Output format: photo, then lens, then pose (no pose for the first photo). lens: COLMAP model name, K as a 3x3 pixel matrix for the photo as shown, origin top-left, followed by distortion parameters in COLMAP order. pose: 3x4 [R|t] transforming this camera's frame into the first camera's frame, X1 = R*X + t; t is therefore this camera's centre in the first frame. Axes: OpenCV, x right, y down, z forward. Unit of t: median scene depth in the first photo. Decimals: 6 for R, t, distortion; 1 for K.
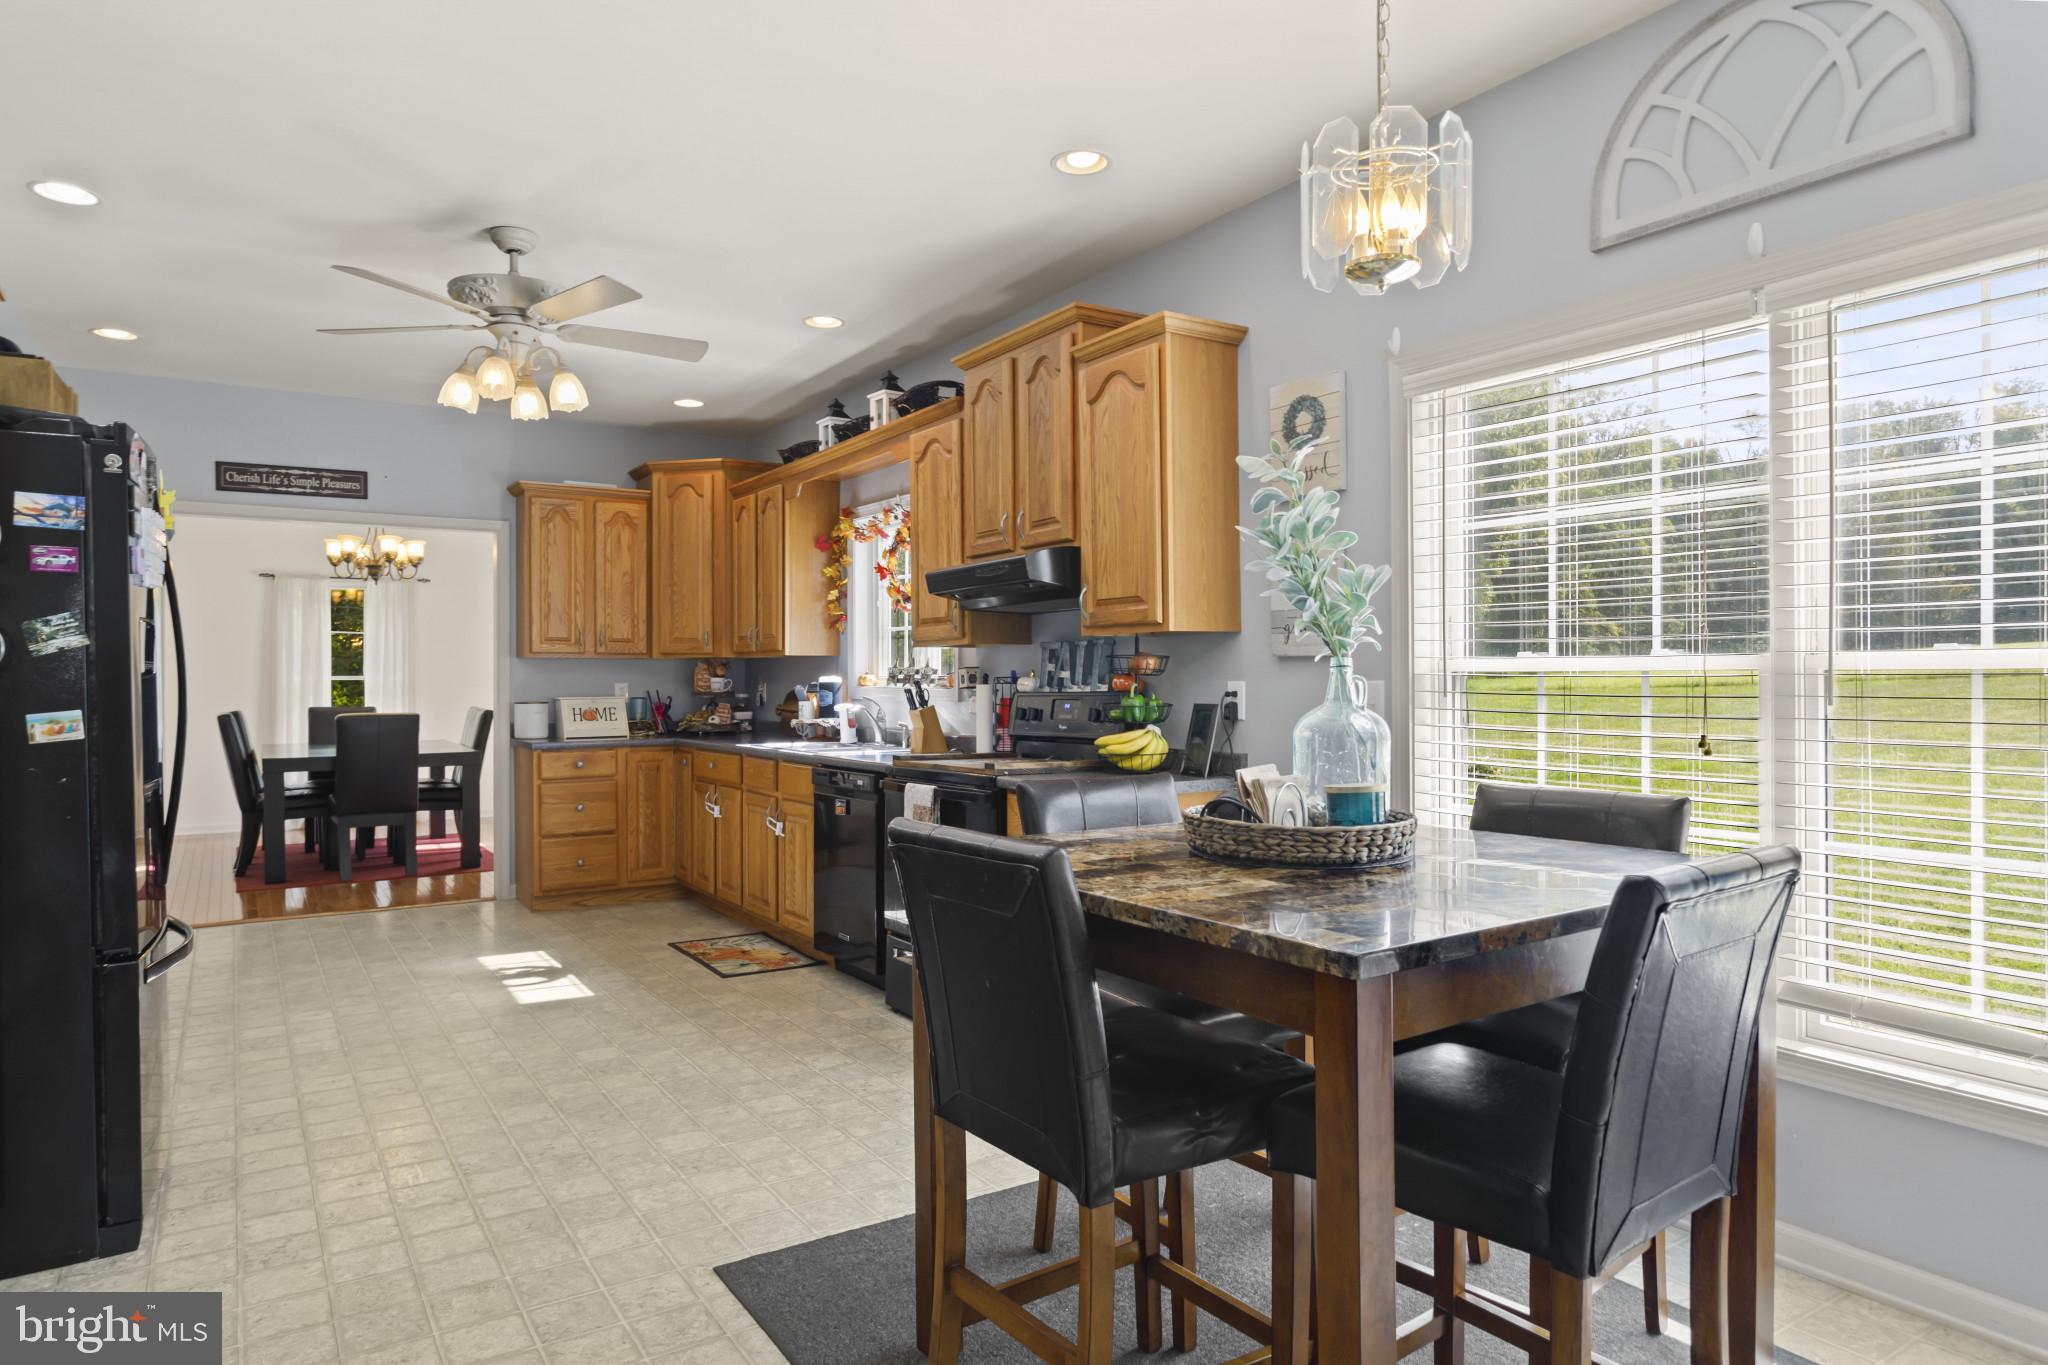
lens RADIAL K [[1185.2, 0, 1024.0], [0, 1185.2, 682.5], [0, 0, 1]] dist [-0.001869, -0.000253]
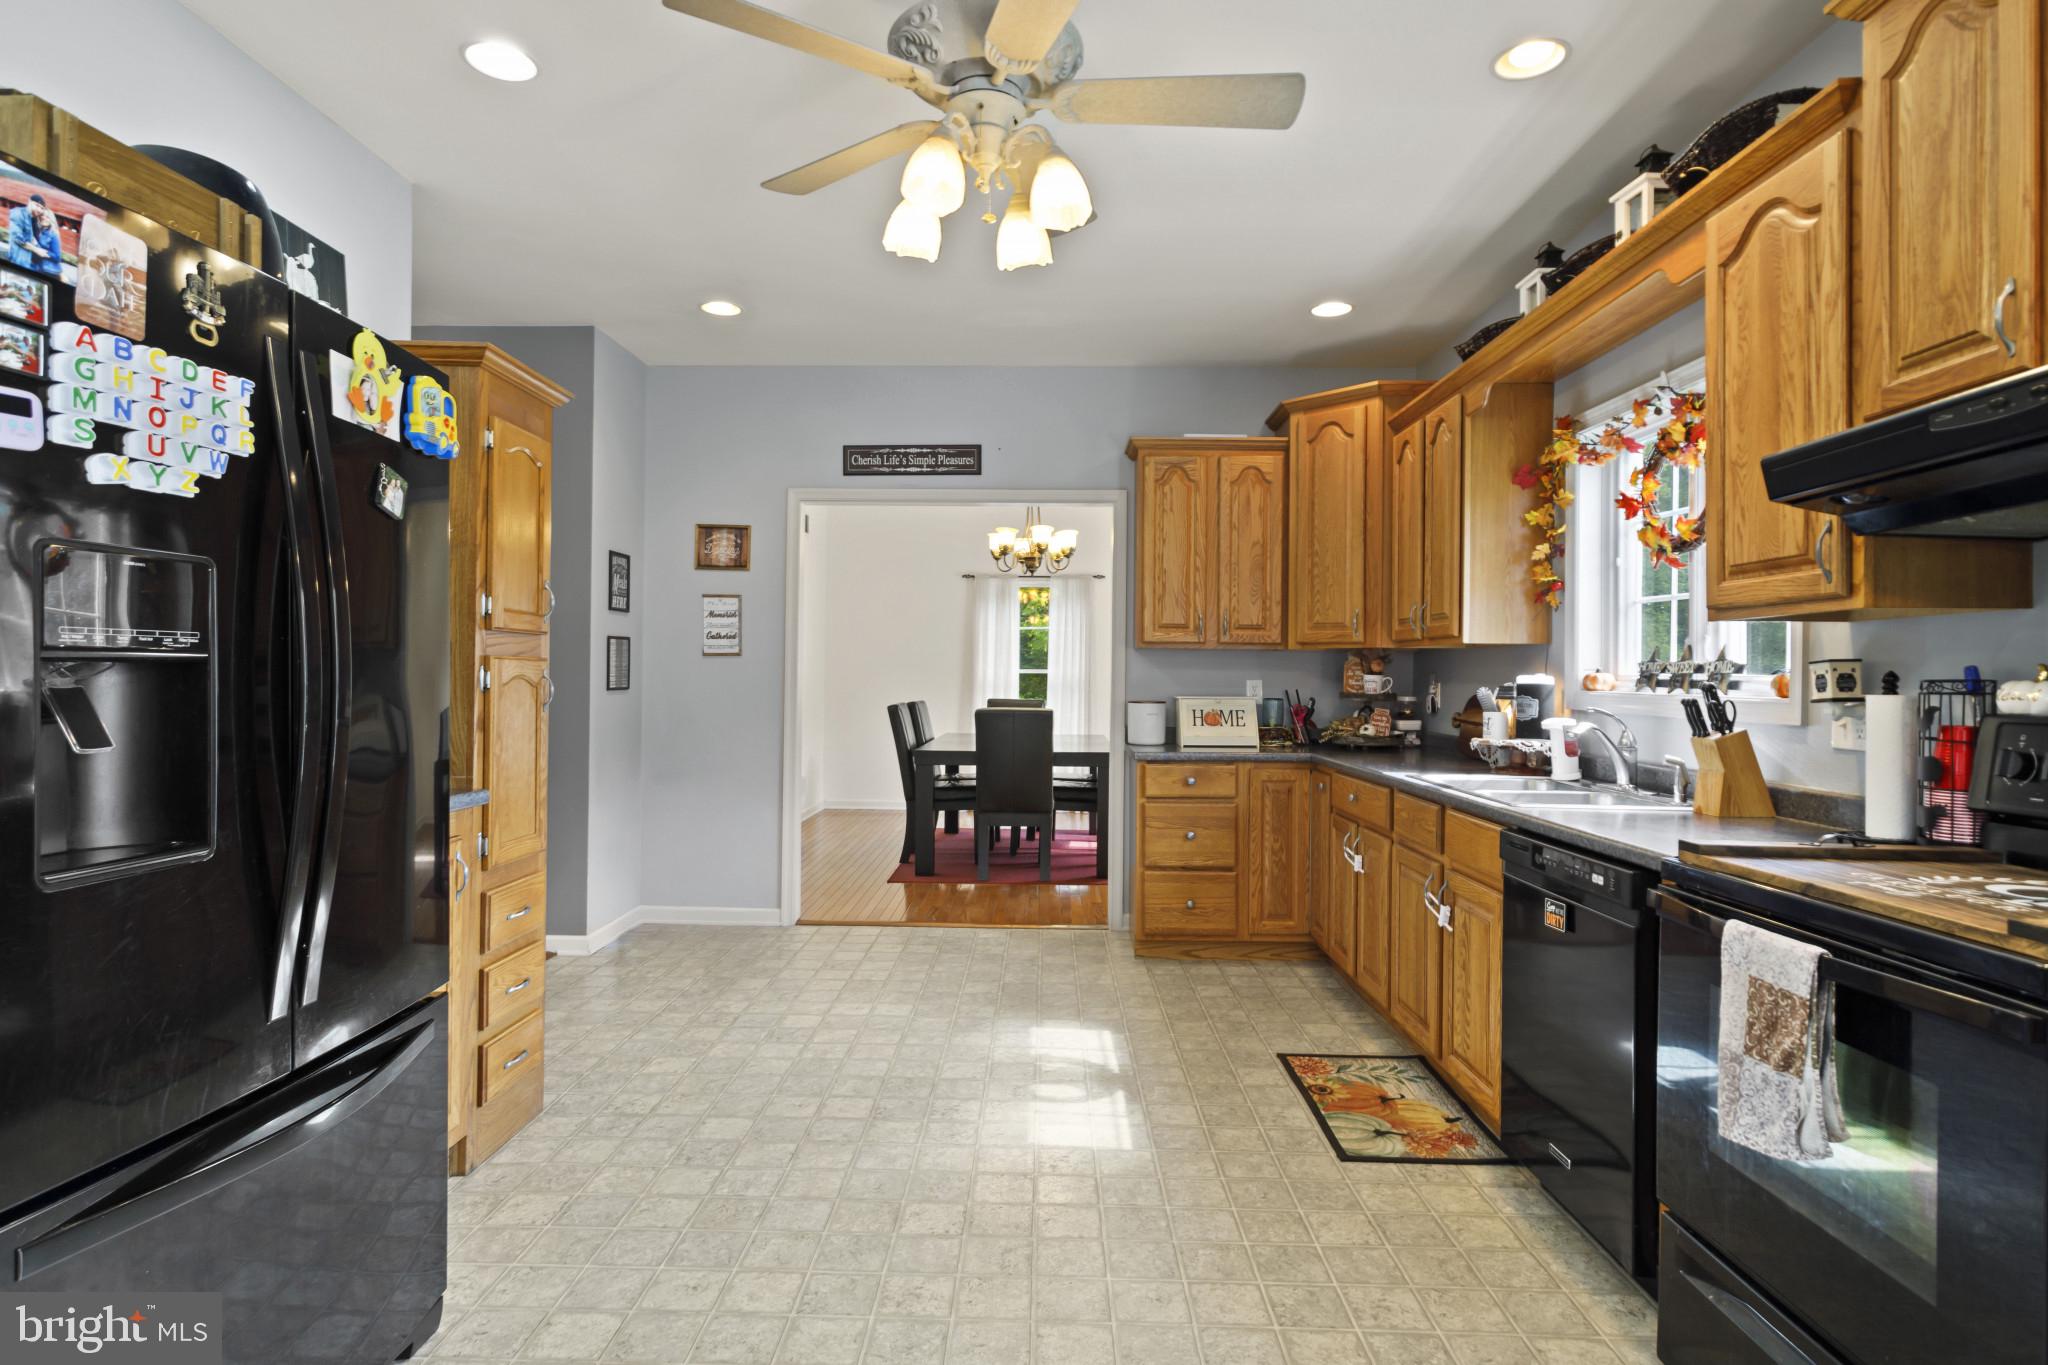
lens RADIAL K [[1059.8, 0, 1023.7], [0, 1059.8, 665.6], [0, 0, 1]] dist [0.000268, 0.001497]
pose [[0.819894, 0.006885, -0.572474, -0.059137], [-0.014238, 0.999864, -0.008367, -0.001350], [0.572339, 0.015011, 0.819880, 0.353091]]
